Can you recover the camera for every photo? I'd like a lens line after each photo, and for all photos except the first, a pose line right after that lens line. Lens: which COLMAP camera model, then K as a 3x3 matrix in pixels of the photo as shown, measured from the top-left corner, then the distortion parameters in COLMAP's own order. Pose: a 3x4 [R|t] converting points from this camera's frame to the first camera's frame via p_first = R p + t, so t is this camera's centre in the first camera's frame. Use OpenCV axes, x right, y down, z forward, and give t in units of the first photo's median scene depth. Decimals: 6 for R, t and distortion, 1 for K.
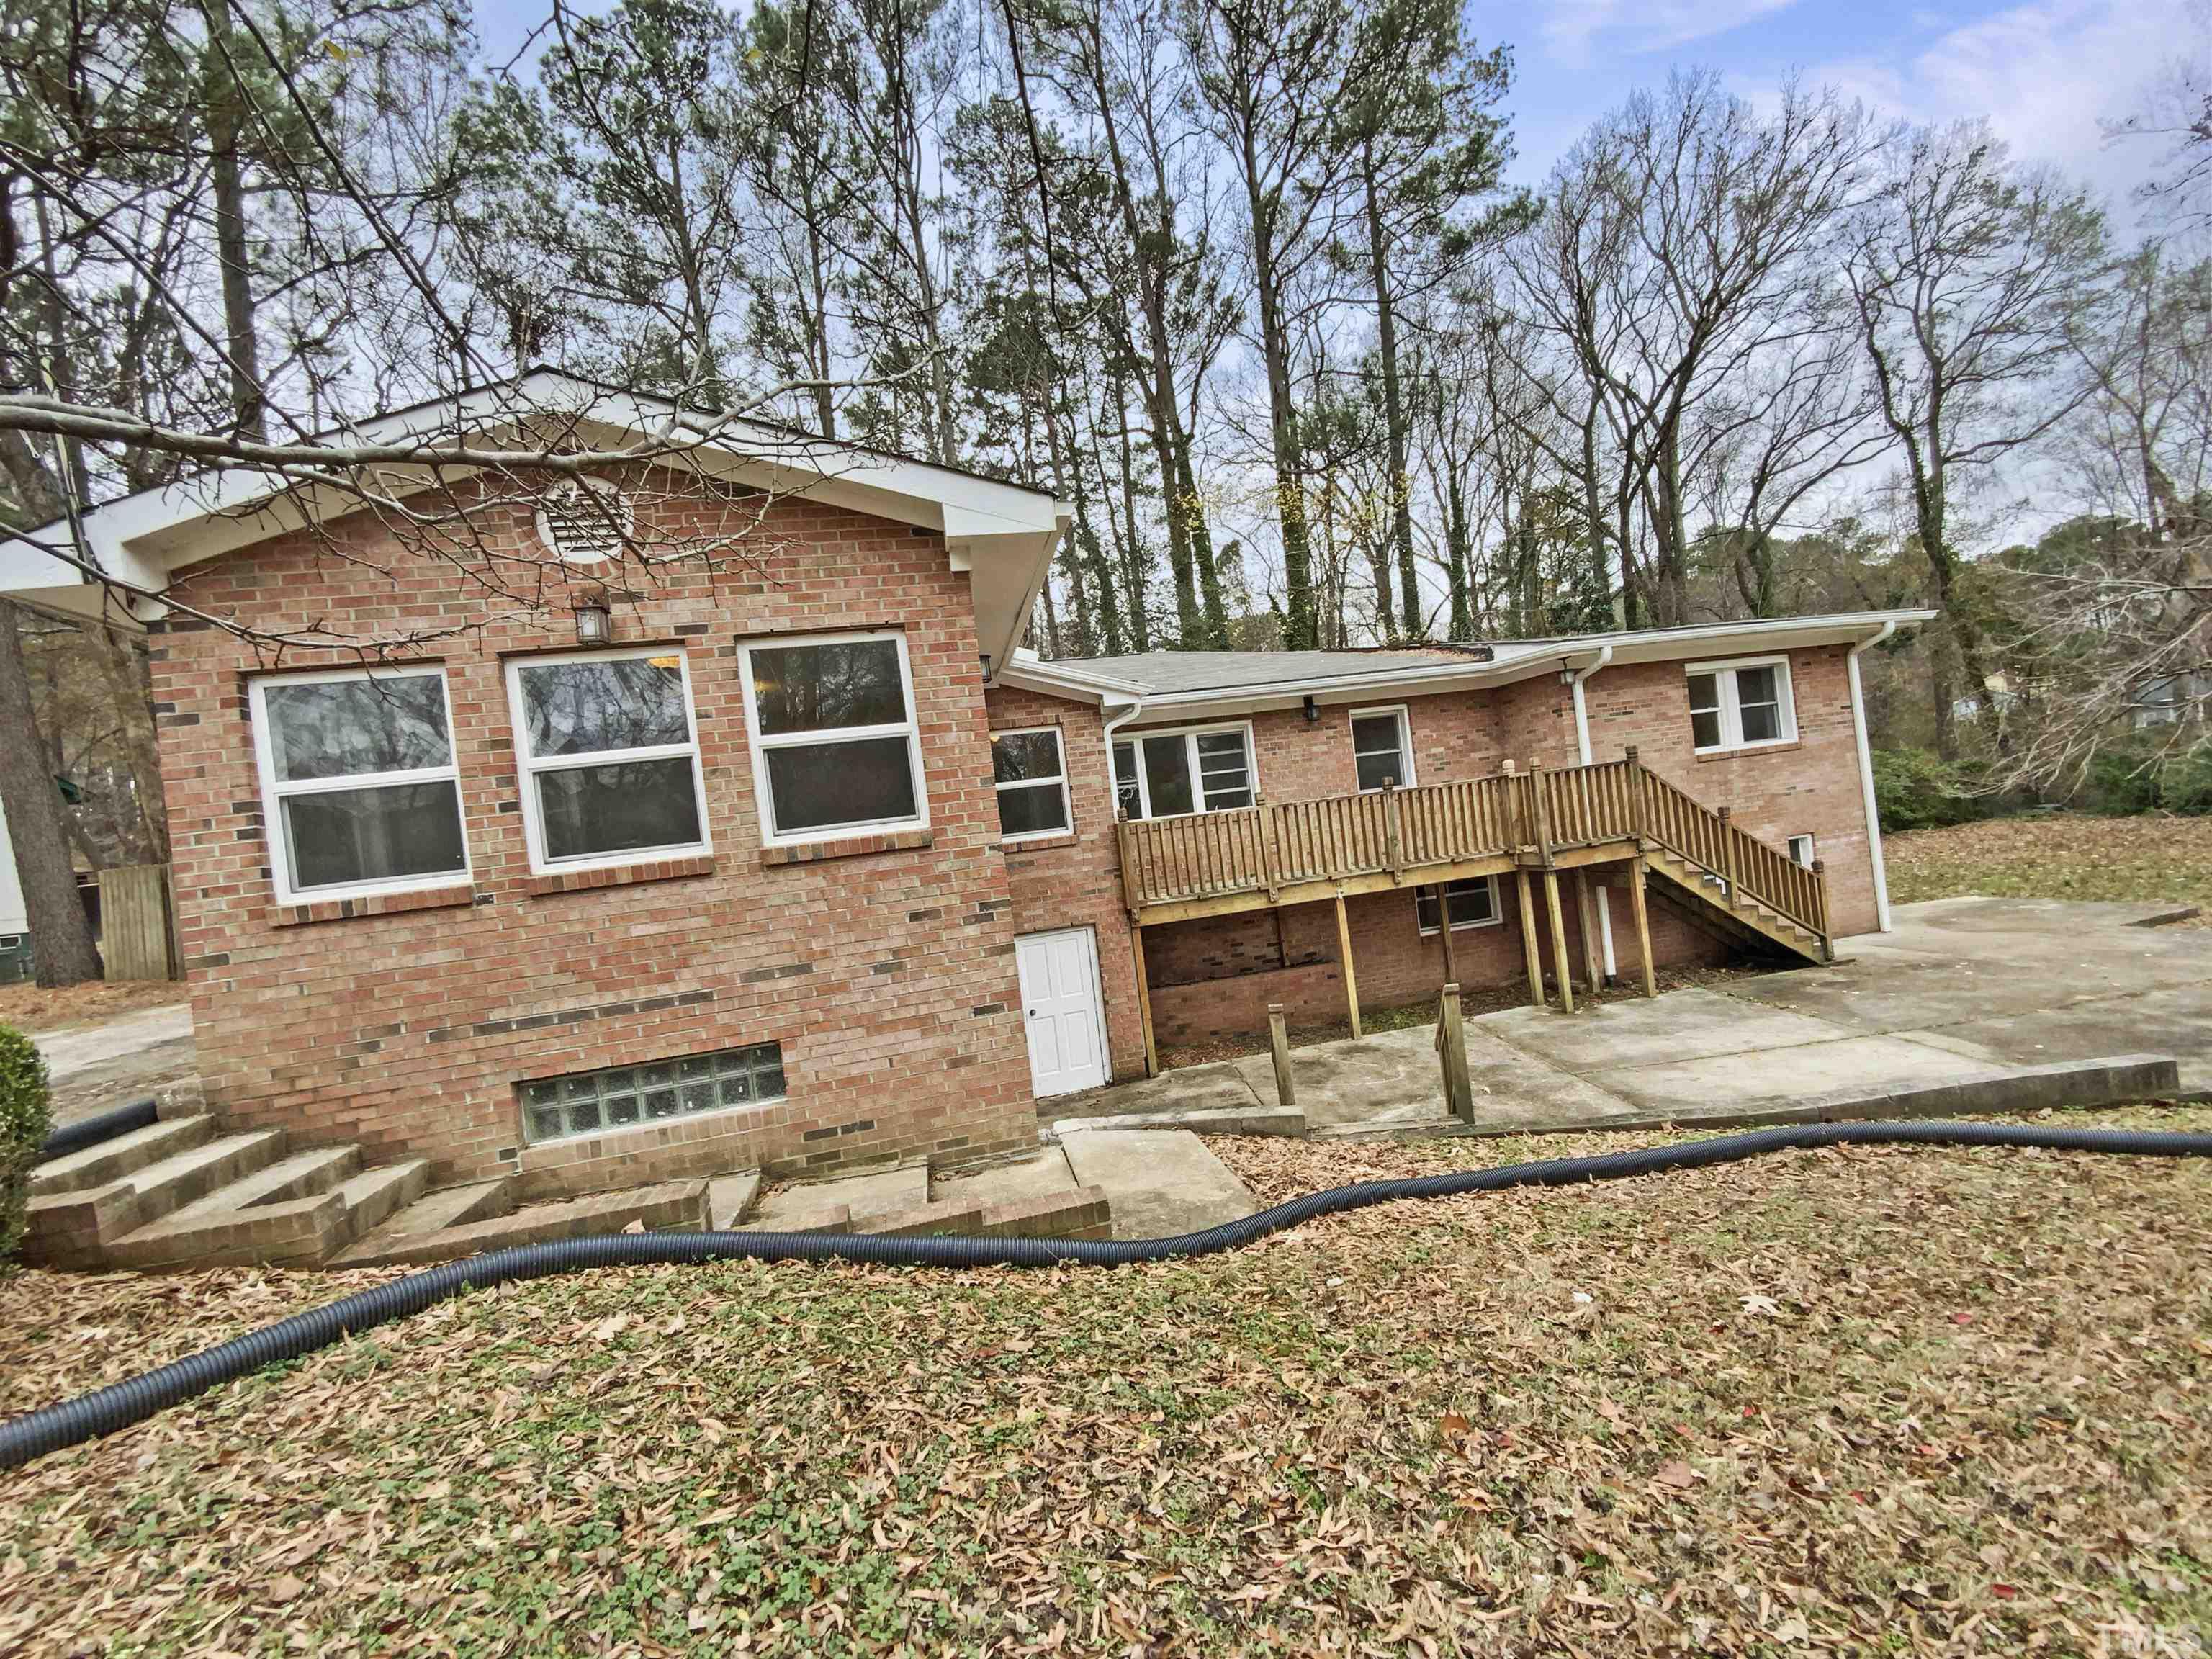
lens RADIAL K [[903.0, 0, 1128.3], [0, 903.0, 824.9], [0, 0, 1]] dist [0.021323, -0.017800]
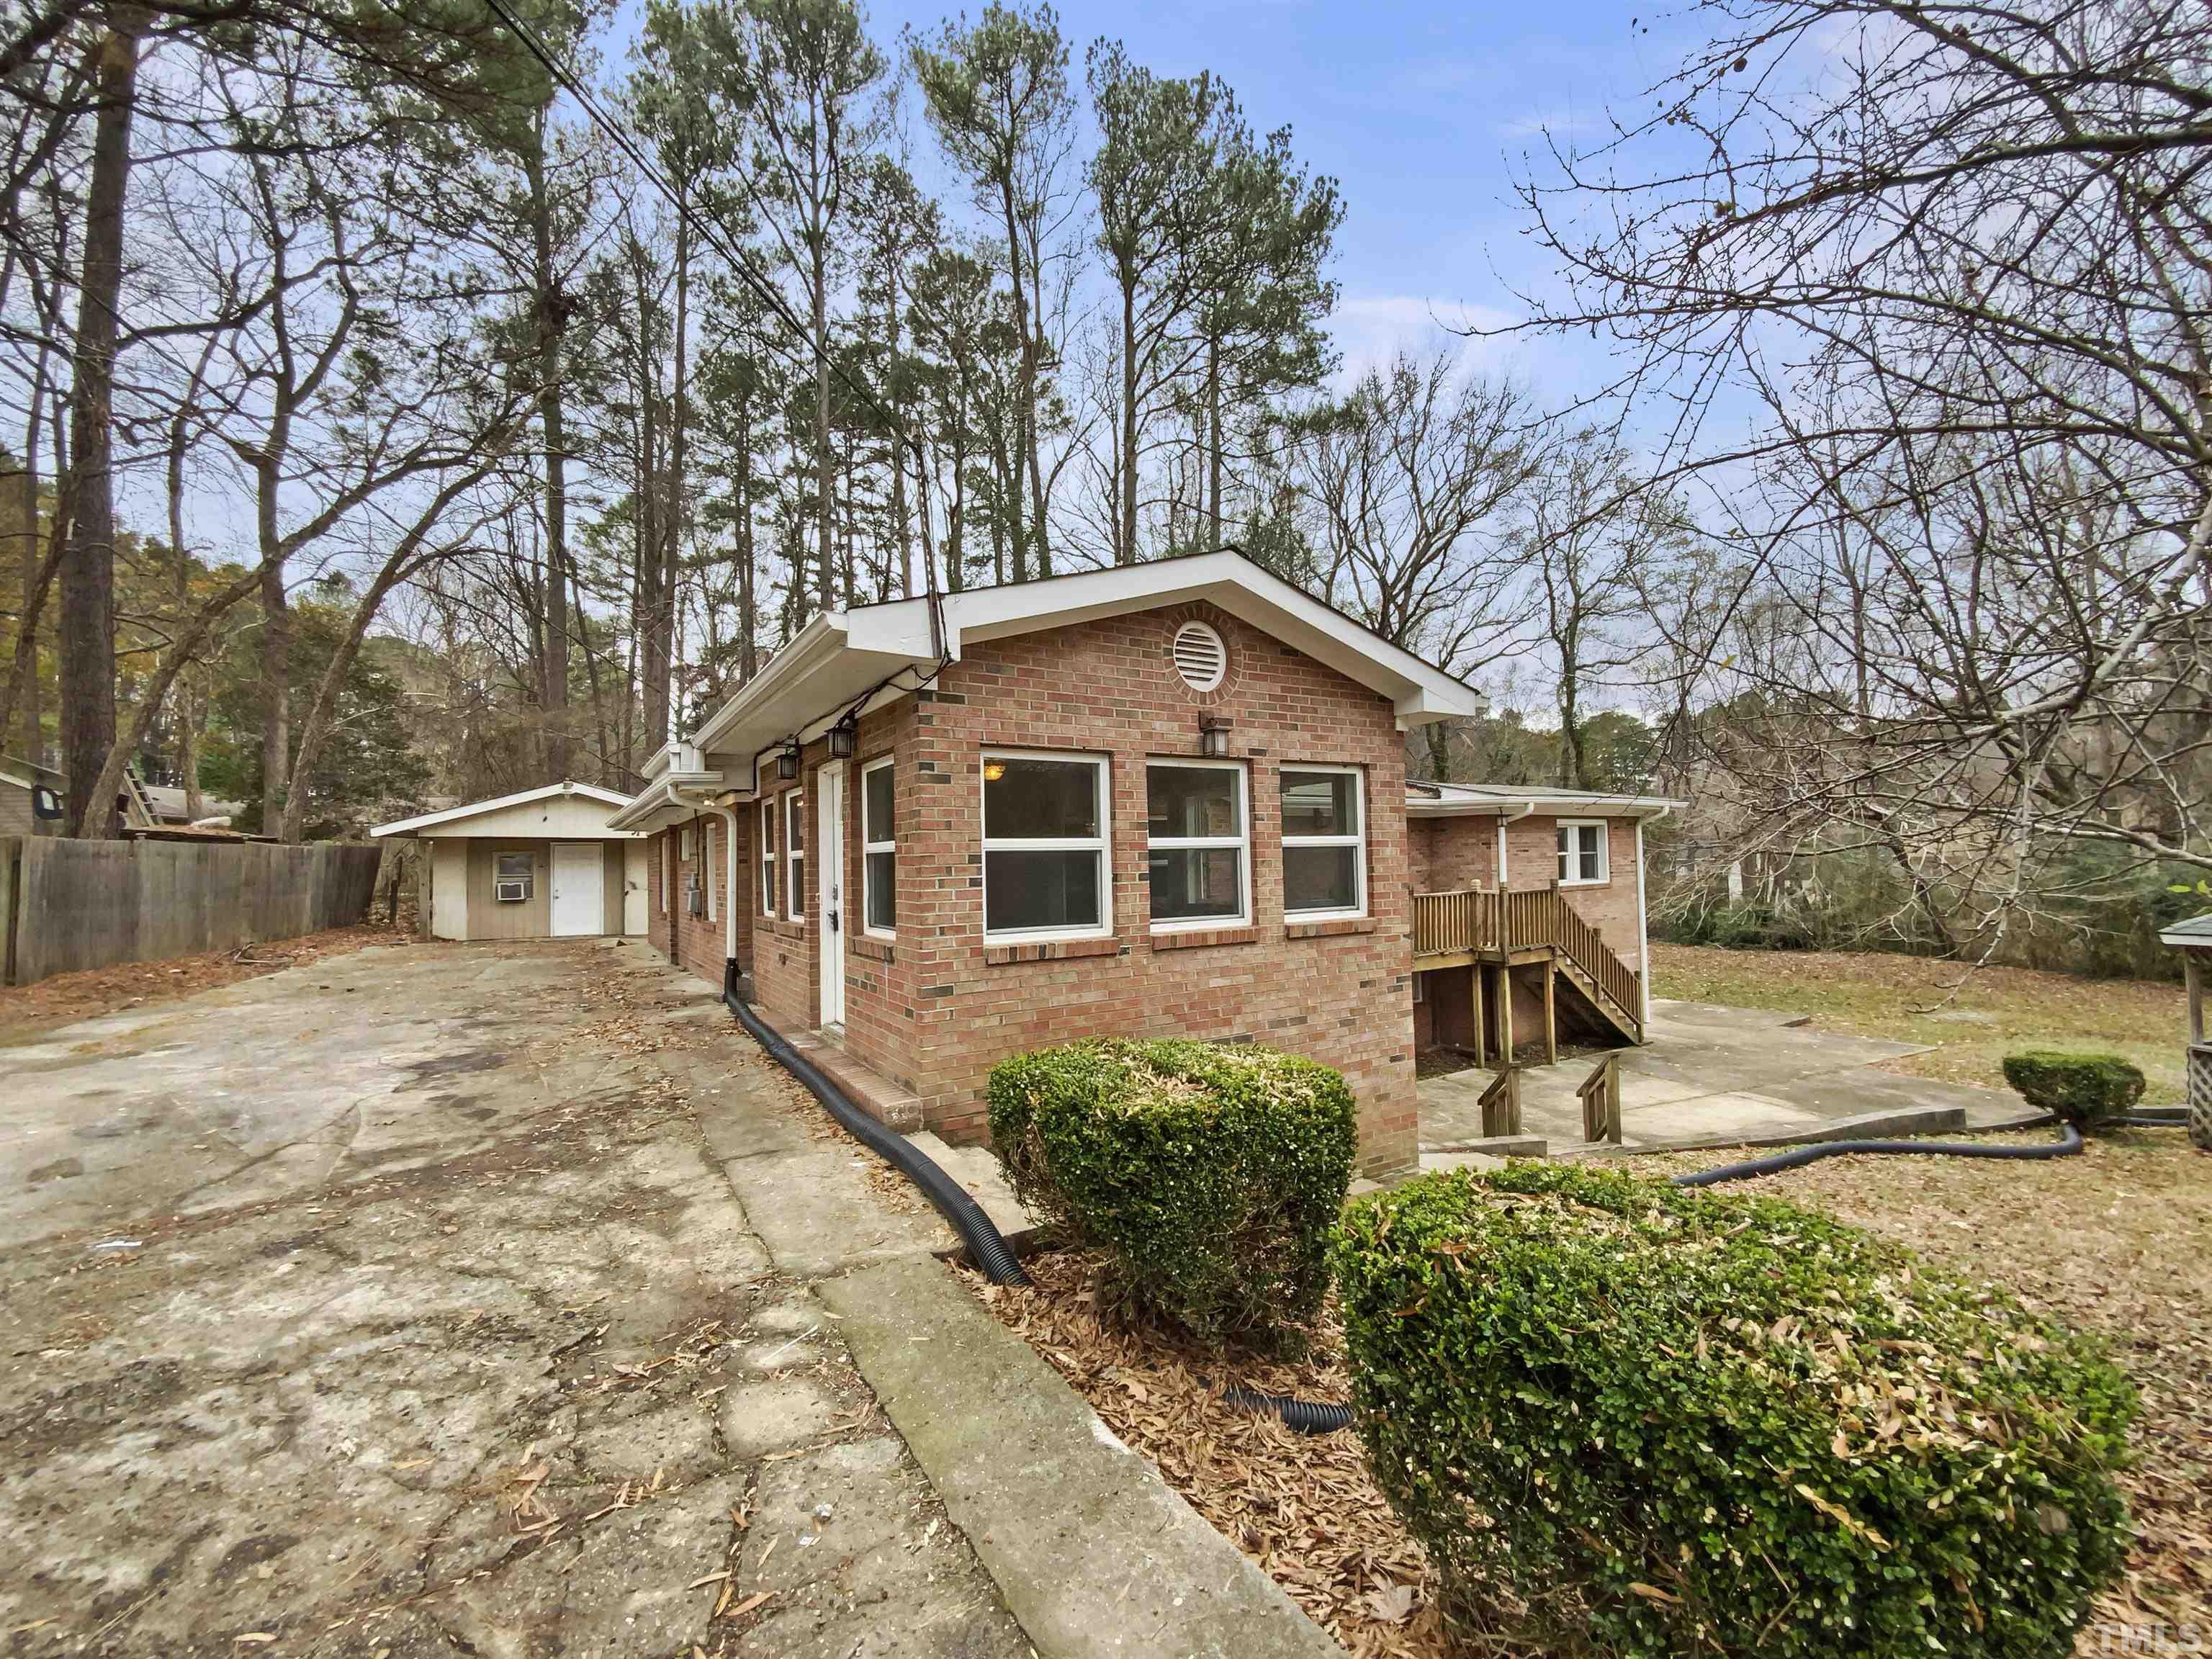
lens RADIAL K [[919.7, 0, 1111.1], [0, 919.7, 813.8], [0, 0, 1]] dist [0.000261, -0.000224]
pose [[0.933992, 0.120563, 0.336339, -0.549864], [-0.095168, 0.991288, -0.091059, 0.006193], [-0.344387, 0.053040, 0.937328, -0.076482]]
